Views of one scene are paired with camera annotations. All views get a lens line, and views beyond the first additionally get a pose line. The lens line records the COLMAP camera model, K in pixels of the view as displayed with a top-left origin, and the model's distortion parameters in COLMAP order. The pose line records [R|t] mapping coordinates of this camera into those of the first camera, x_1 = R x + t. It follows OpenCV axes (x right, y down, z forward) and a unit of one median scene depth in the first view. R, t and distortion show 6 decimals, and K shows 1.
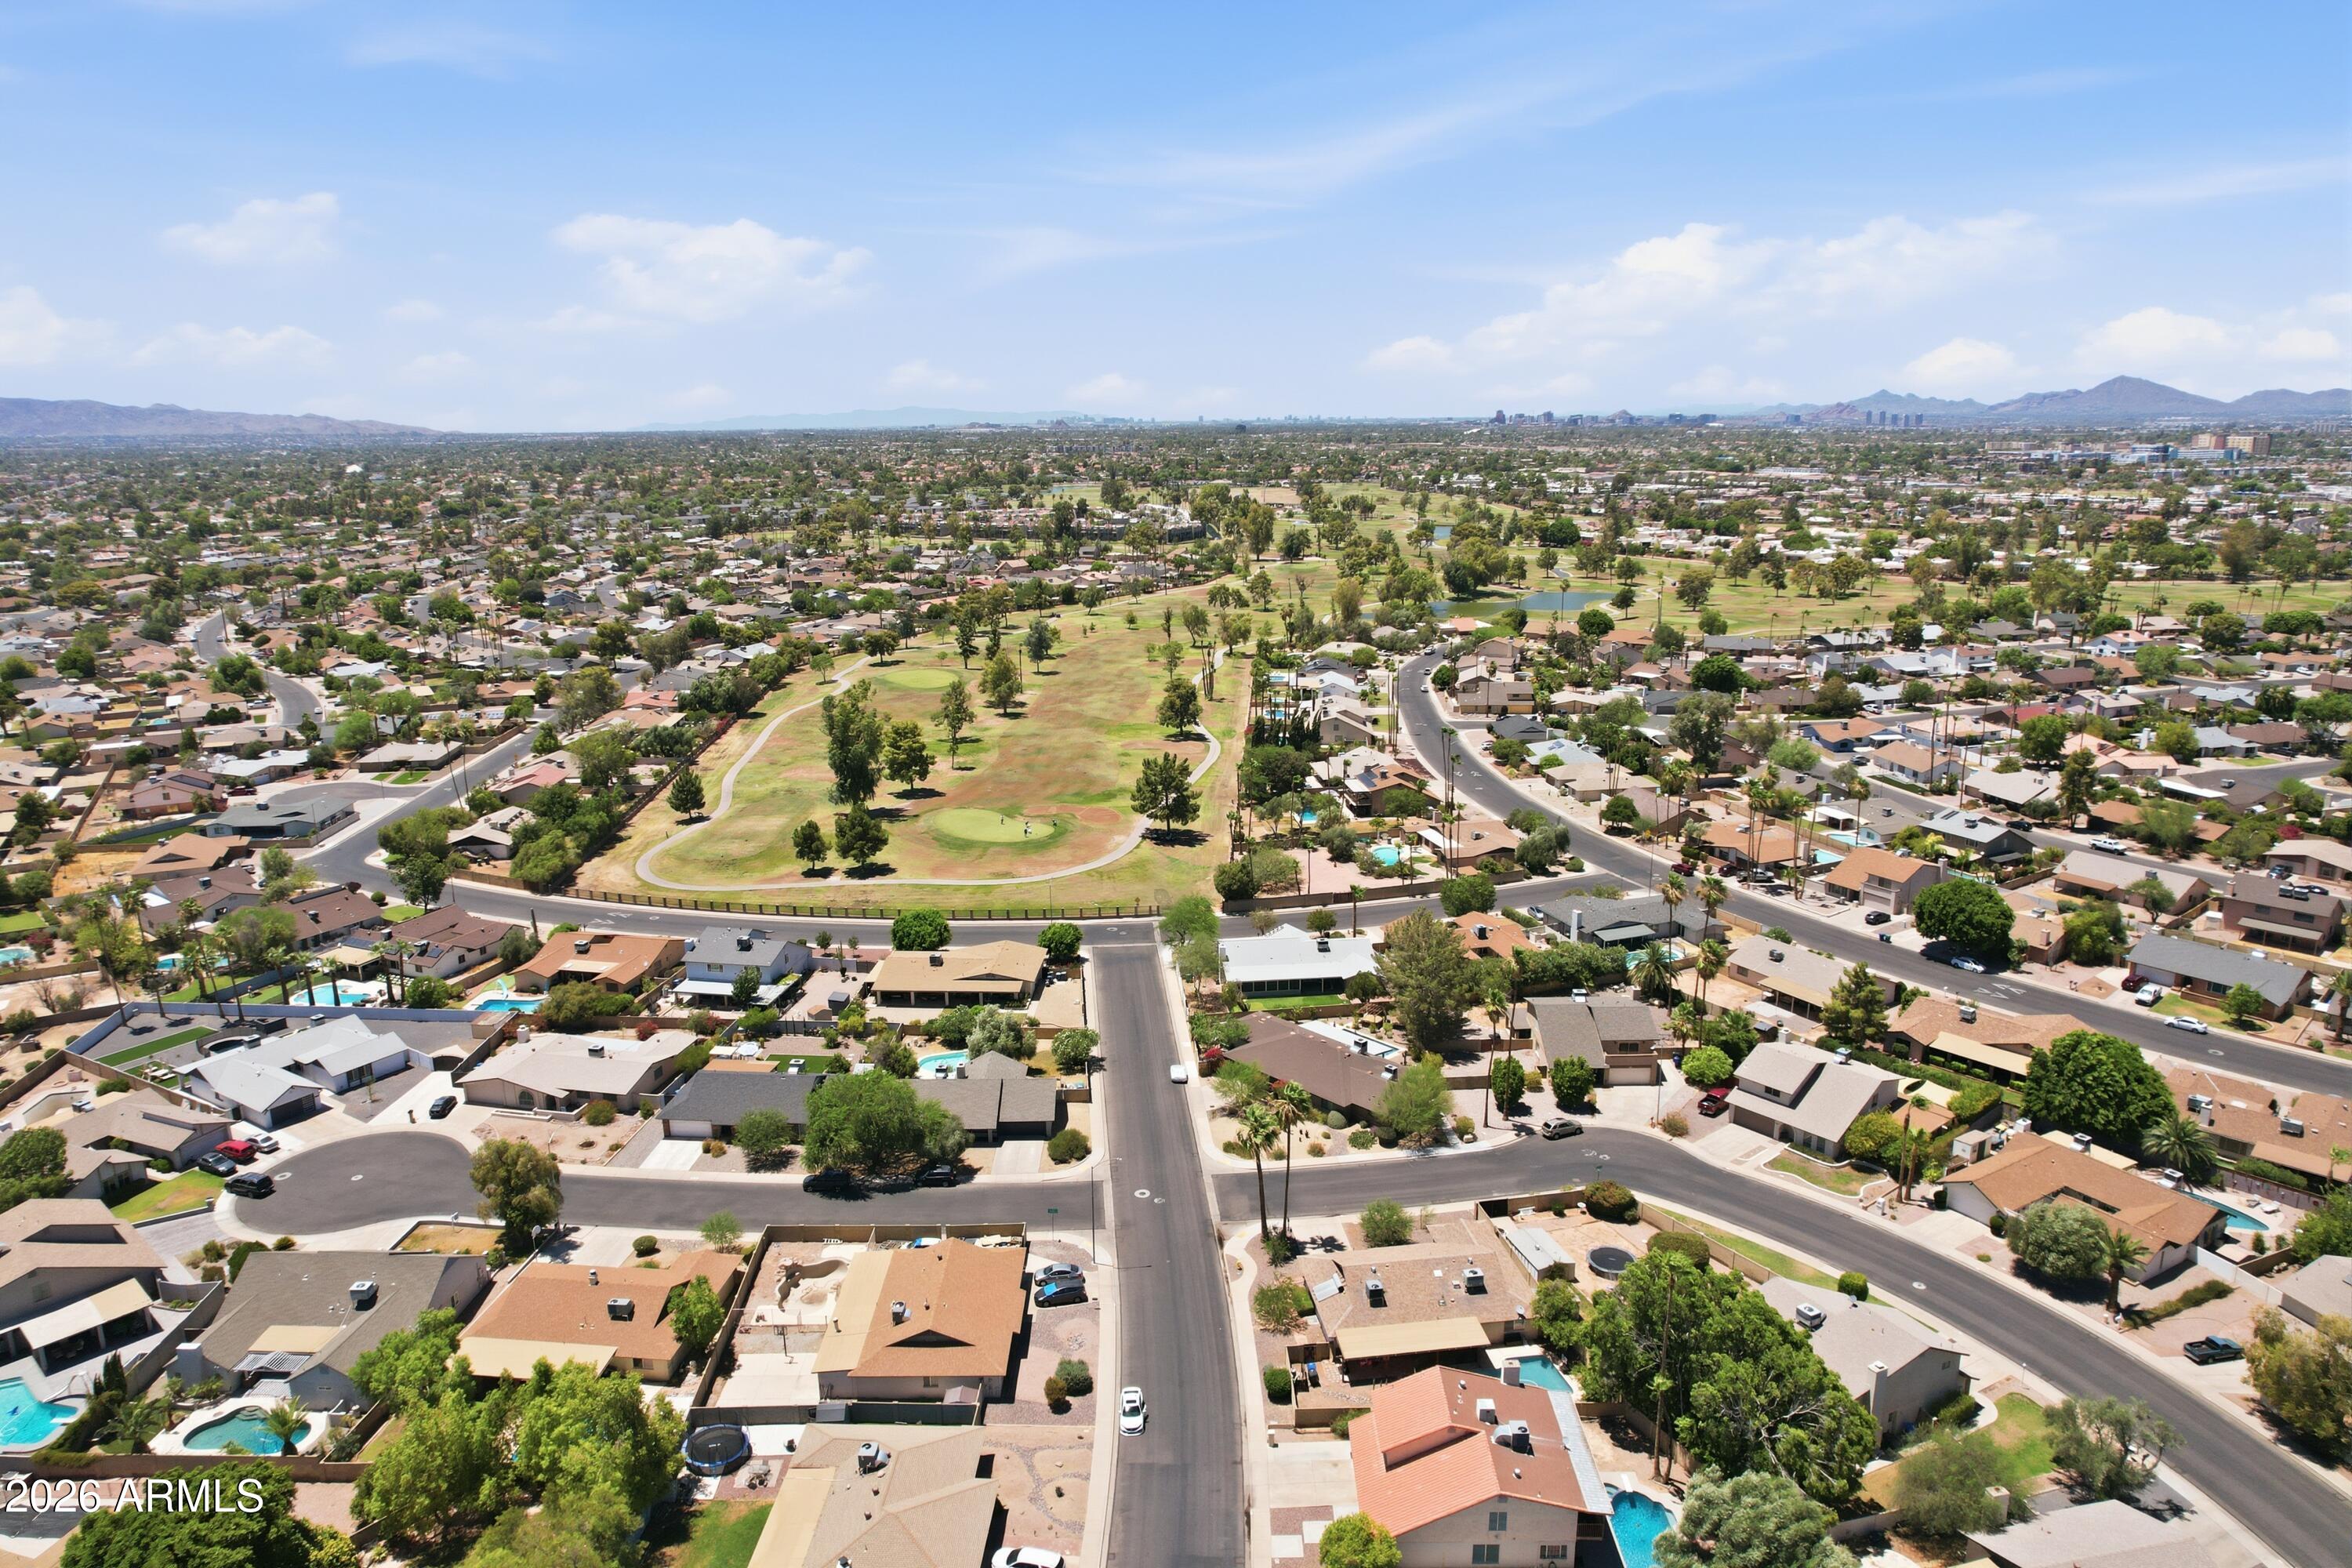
lens RADIAL K [[1499.1, 0, 1176.0], [0, 1499.1, 784.0], [0, 0, 1]] dist [-0.070274, 0.060033]
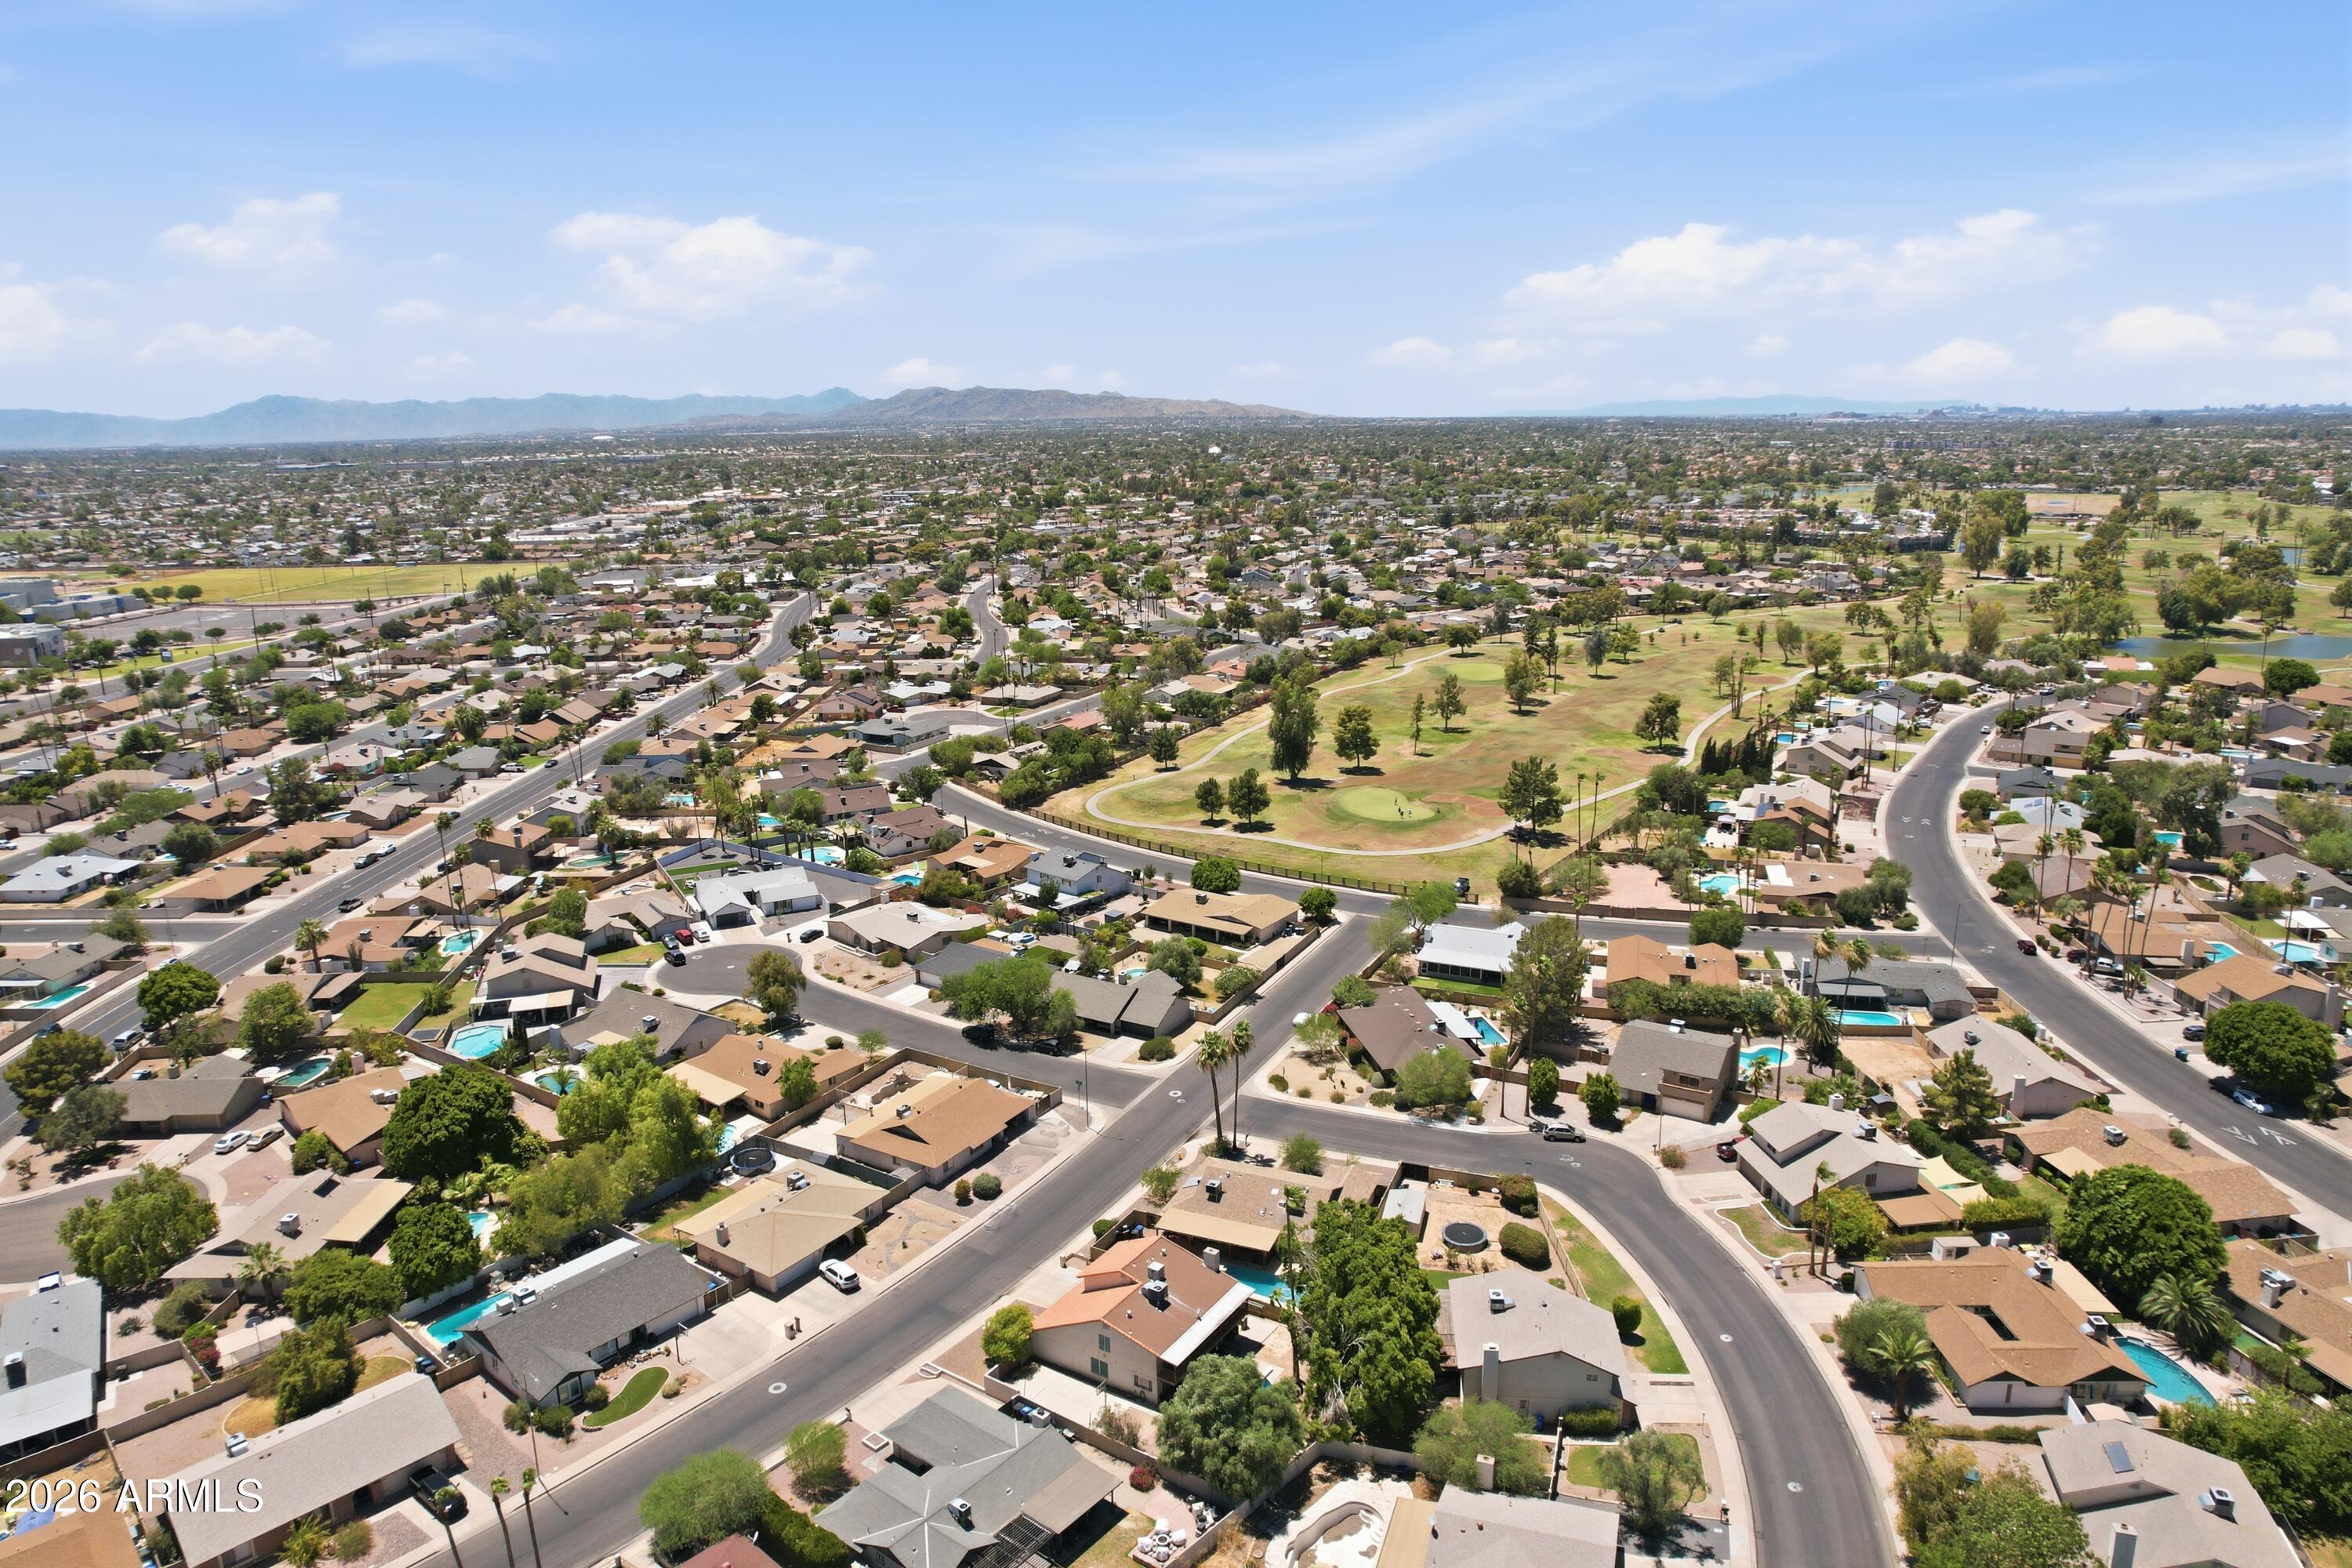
lens RADIAL K [[1499.1, 0, 1176.0], [0, 1499.1, 784.0], [0, 0, 1]] dist [-0.070274, 0.060033]
pose [[0.852339, 0.122398, -0.508465, 0.472620], [-0.117882, 0.992171, 0.041231, -0.023135], [0.509531, 0.024796, 0.860095, -0.049795]]
